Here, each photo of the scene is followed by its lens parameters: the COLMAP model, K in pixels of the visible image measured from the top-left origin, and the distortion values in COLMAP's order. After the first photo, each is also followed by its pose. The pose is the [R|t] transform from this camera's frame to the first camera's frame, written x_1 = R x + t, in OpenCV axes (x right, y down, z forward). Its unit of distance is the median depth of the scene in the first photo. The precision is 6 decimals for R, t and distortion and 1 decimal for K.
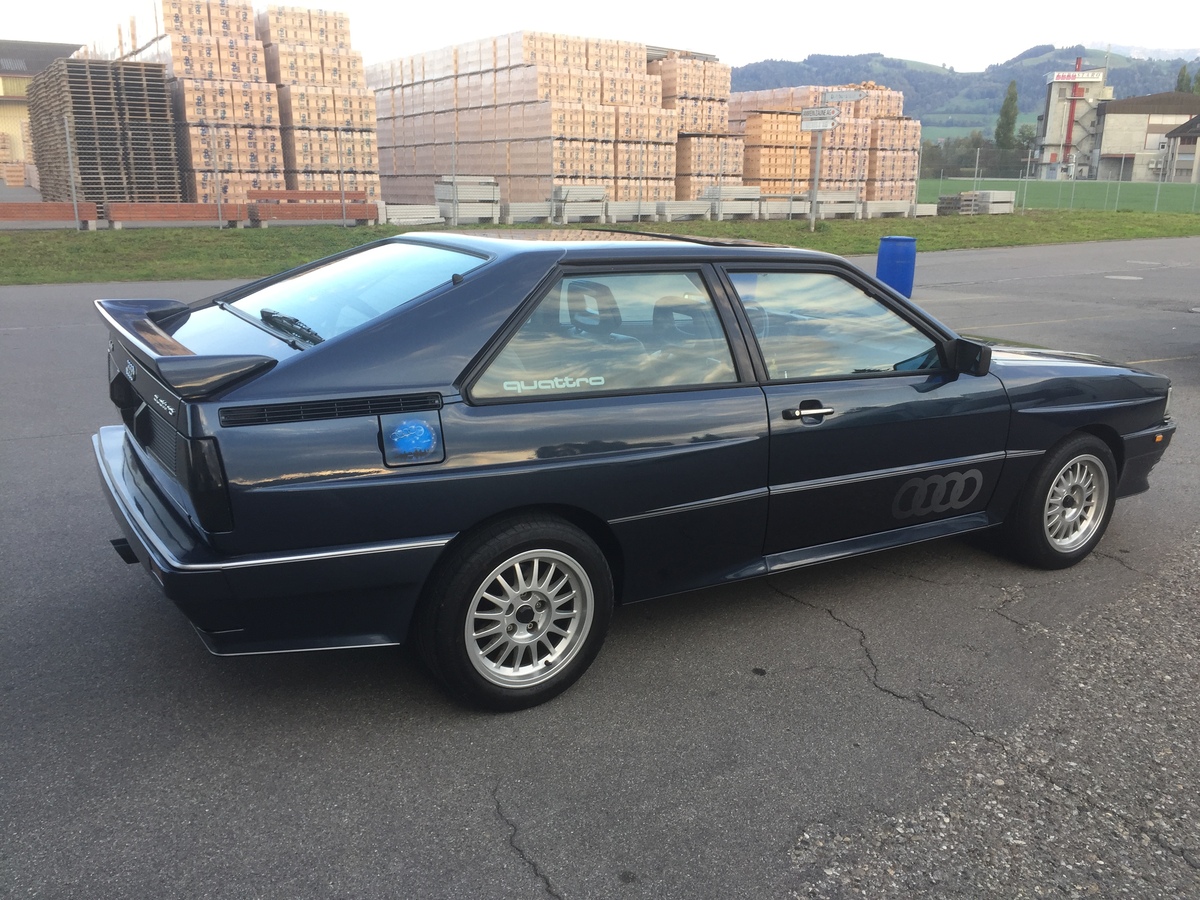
lens RADIAL K [[1028.7, 0, 606.0], [0, 1028.7, 449.1], [0, 0, 1]] dist [0.082930, -0.116945]
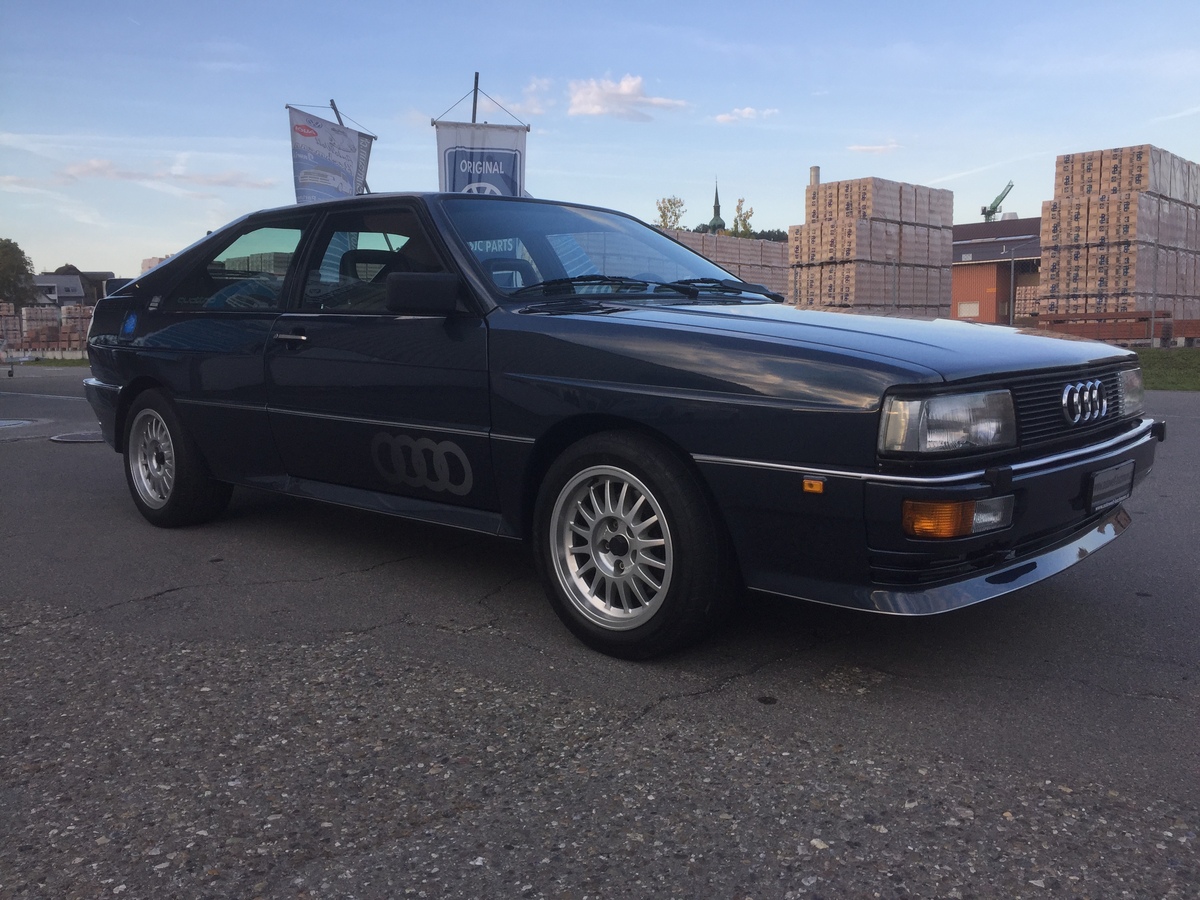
lens RADIAL K [[1028.7, 0, 605.5], [0, 1028.7, 455.4], [0, 0, 1]] dist [0.082930, -0.116945]
pose [[0.265871, 0.090064, -0.959792, 0.160015], [-0.224788, 0.973972, 0.029127, -0.002718], [0.937434, 0.208006, 0.279196, 0.127364]]
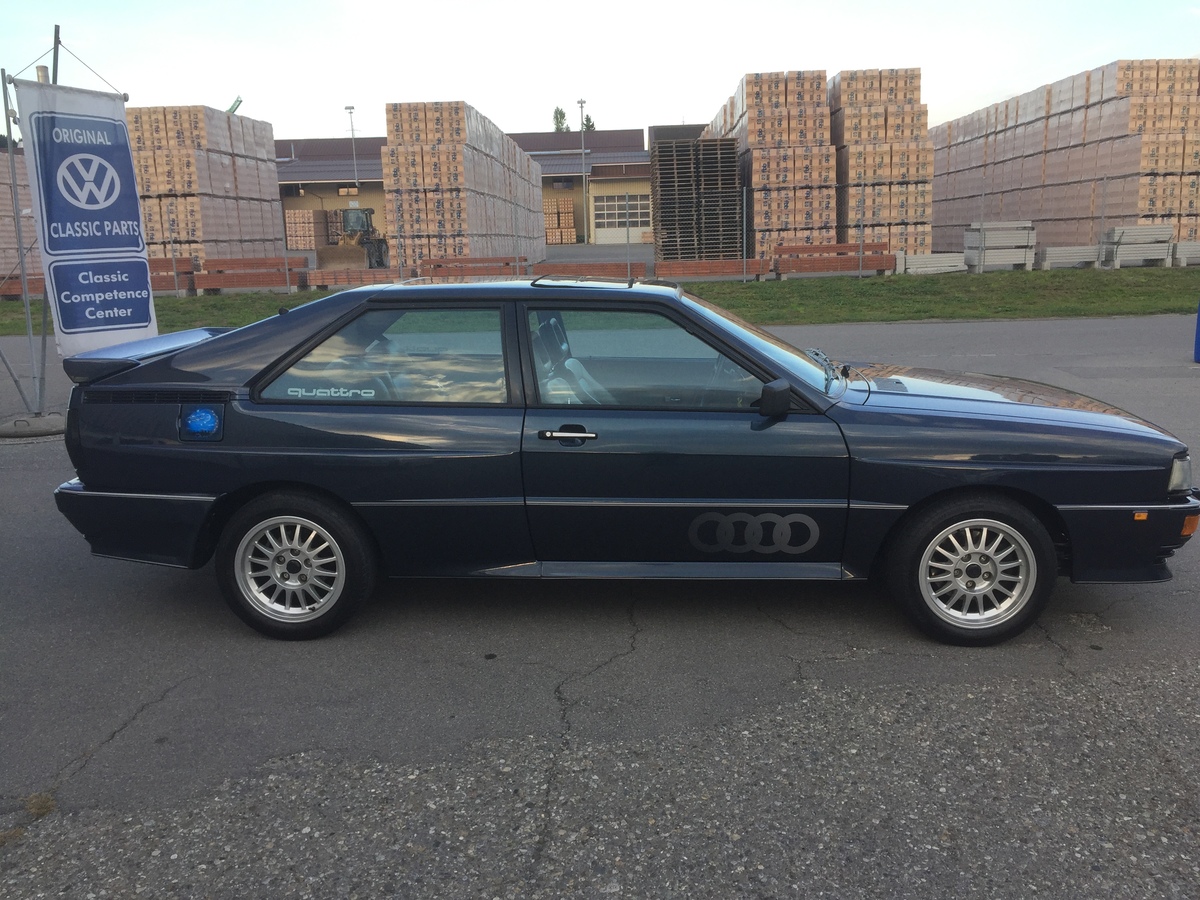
lens RADIAL K [[1028.7, 0, 601.9], [0, 1028.7, 451.7], [0, 0, 1]] dist [0.082930, -0.116945]
pose [[0.825319, 0.079303, -0.559070, 0.104886], [-0.104837, 0.994395, -0.013710, -0.000851], [0.554849, 0.069926, 0.829007, 0.012898]]
